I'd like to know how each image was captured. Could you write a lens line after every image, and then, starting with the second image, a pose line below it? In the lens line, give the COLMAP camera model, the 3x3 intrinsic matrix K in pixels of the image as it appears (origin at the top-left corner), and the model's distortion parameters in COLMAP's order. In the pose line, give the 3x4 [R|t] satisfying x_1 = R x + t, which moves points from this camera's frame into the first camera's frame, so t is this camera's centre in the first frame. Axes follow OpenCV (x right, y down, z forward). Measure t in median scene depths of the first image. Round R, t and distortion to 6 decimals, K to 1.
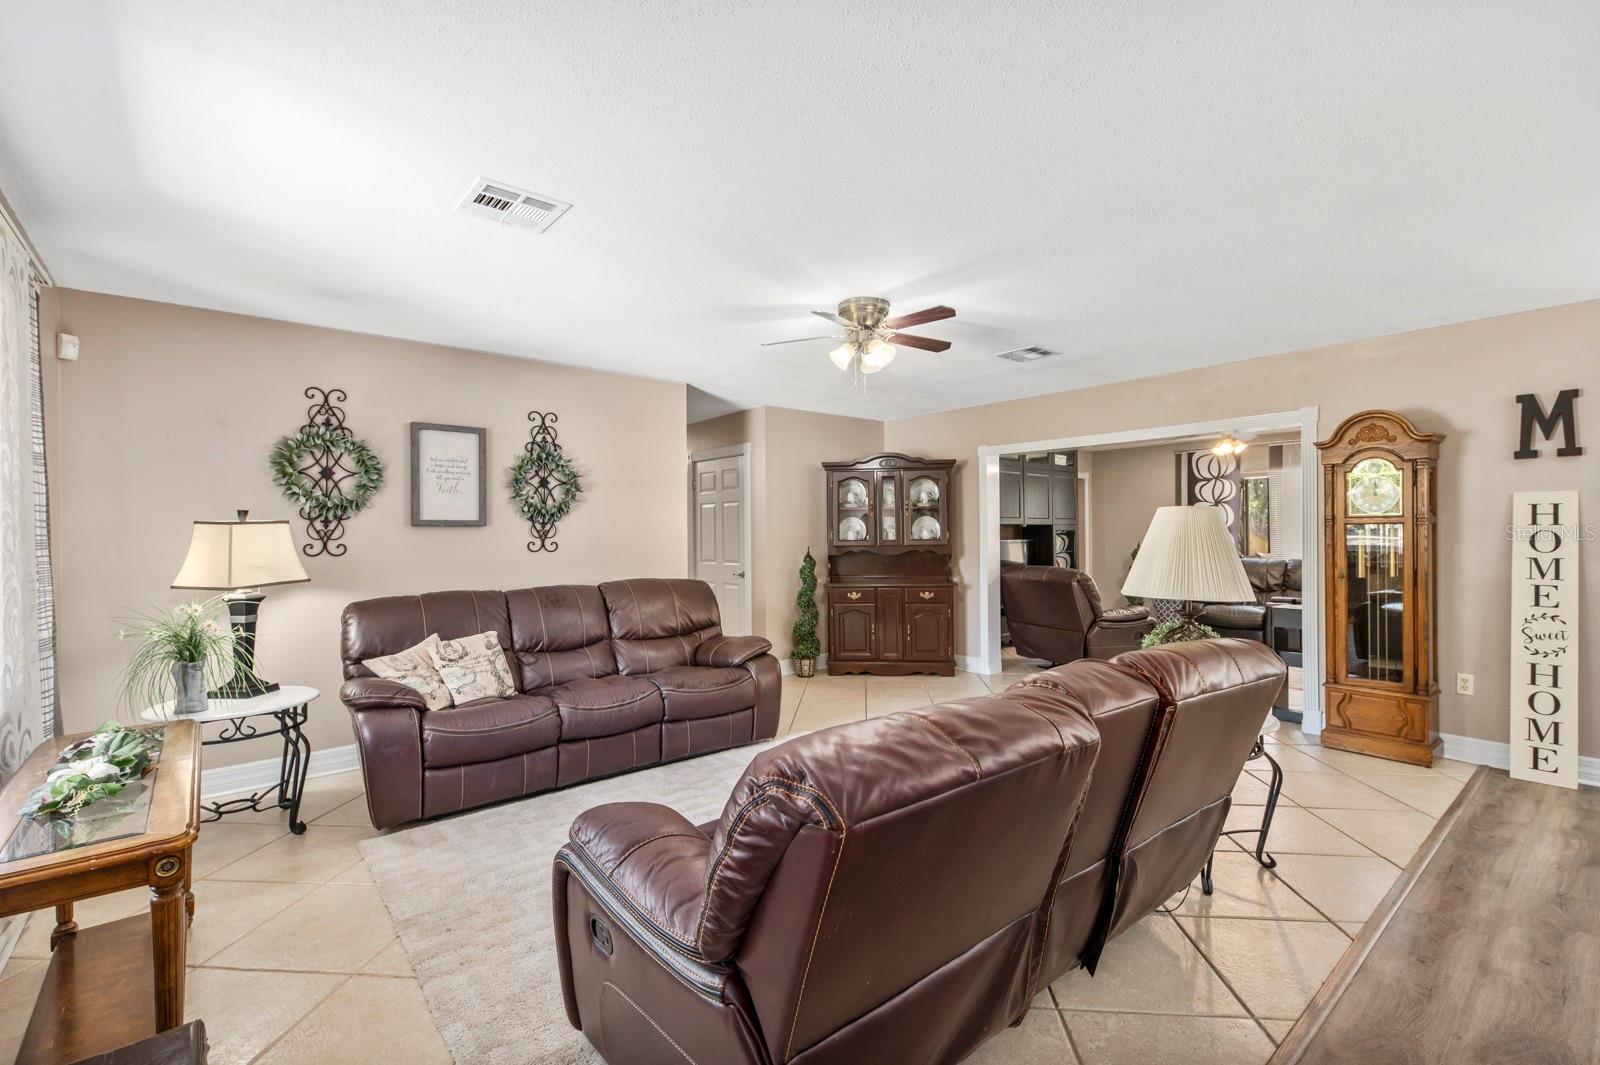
lens RADIAL K [[716.6, 0, 799.0], [0, 716.6, 528.8], [0, 0, 1]] dist [0.000418, 0.000025]
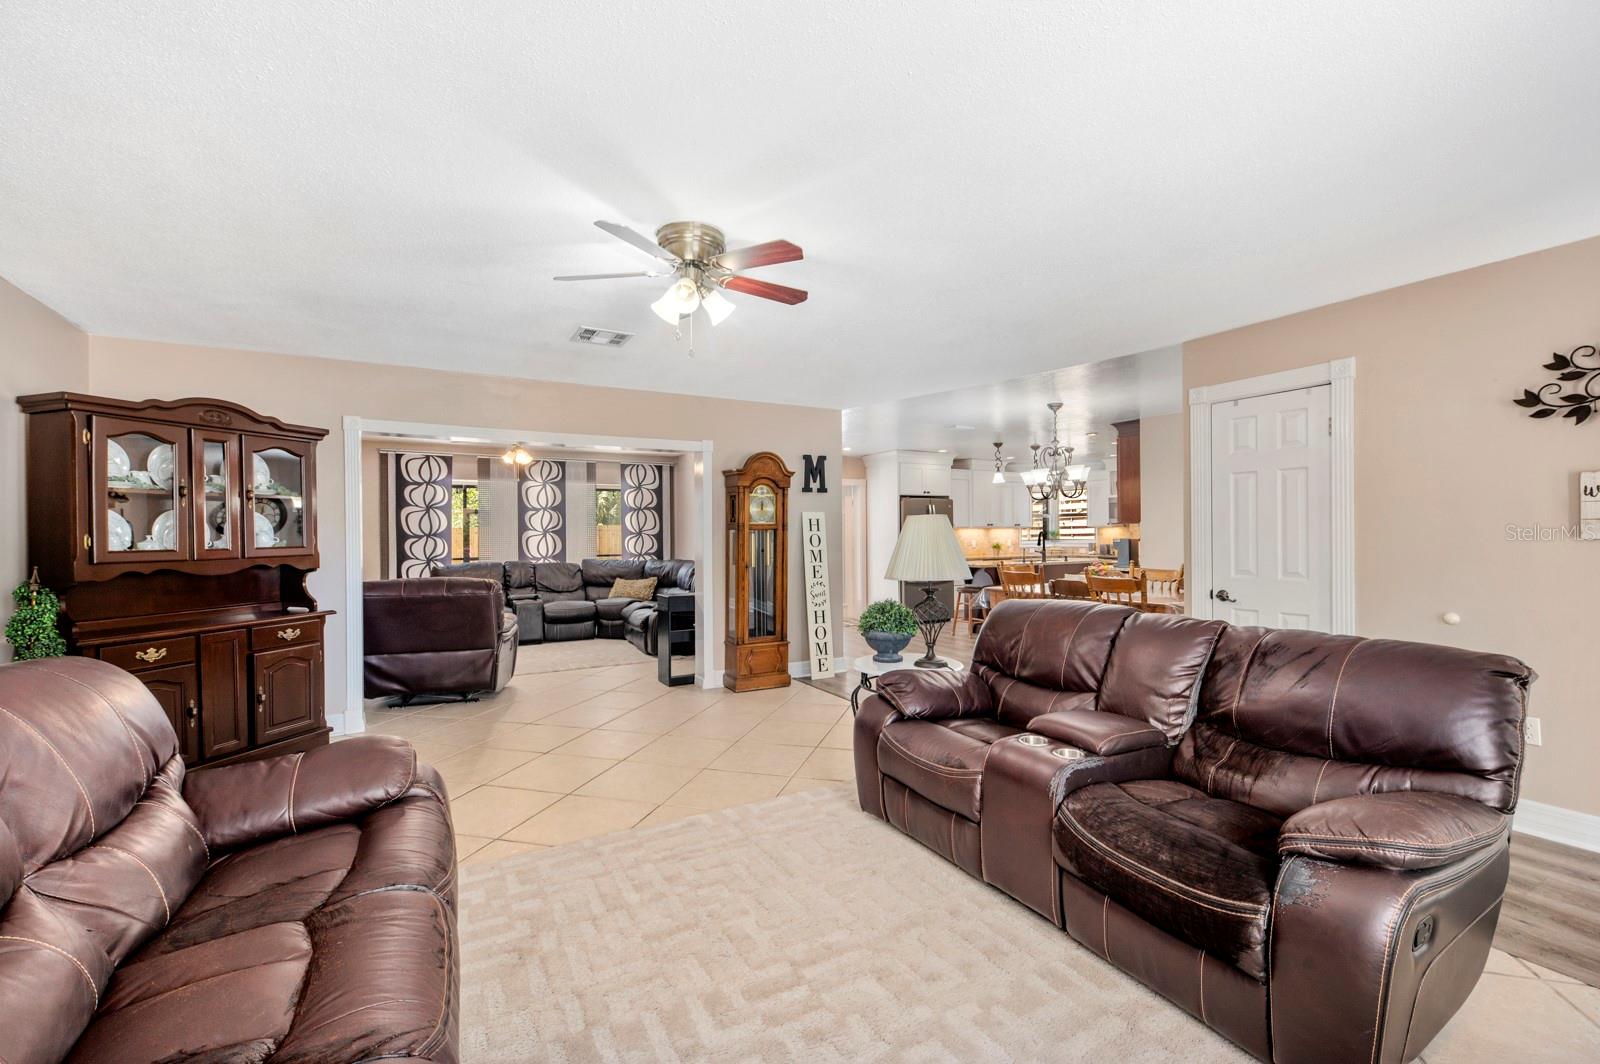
lens RADIAL K [[679.5, 0, 799.0], [0, 679.5, 538.4], [0, 0, 1]] dist [-0.002958, -0.000322]
pose [[0.153327, -0.007412, 0.988148, -0.587428], [0.002460, 0.999972, 0.007119, 0.000650], [-0.988172, 0.001340, 0.153341, 0.772065]]
